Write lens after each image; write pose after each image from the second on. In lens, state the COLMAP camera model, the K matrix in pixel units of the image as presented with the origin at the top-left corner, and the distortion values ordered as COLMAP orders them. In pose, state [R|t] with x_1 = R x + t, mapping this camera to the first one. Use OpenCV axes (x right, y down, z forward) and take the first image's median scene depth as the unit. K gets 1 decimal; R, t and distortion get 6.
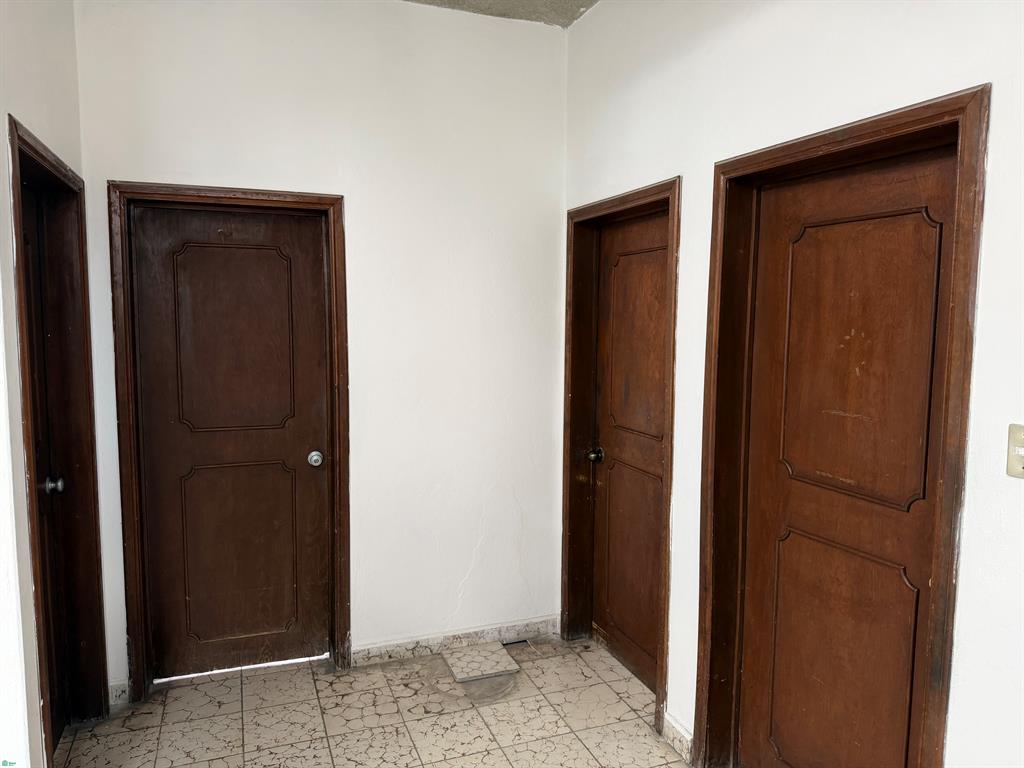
lens RADIAL K [[727.6, 0, 521.1], [0, 727.6, 382.9], [0, 0, 1]] dist [0.032251, -0.047592]
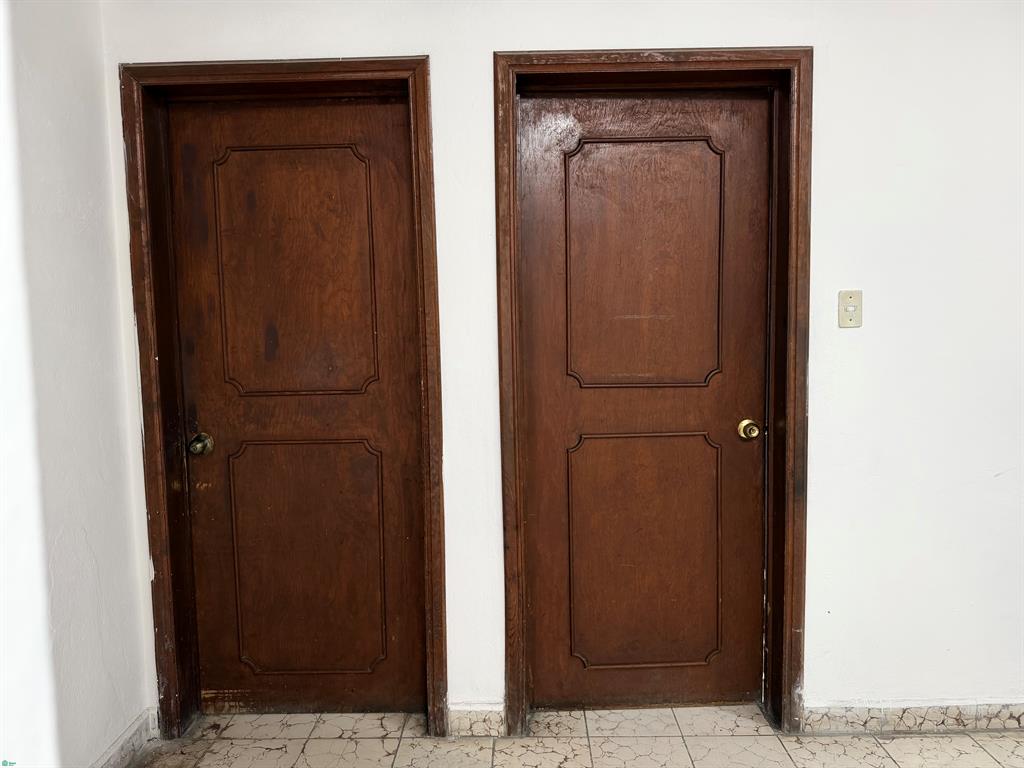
lens RADIAL K [[727.6, 0, 519.7], [0, 727.6, 378.2], [0, 0, 1]] dist [0.032251, -0.047592]
pose [[0.376372, -0.105643, 0.920426, -0.462870], [0.110713, 0.991487, 0.068528, 0.027912], [-0.919830, 0.076111, 0.384864, 0.525289]]
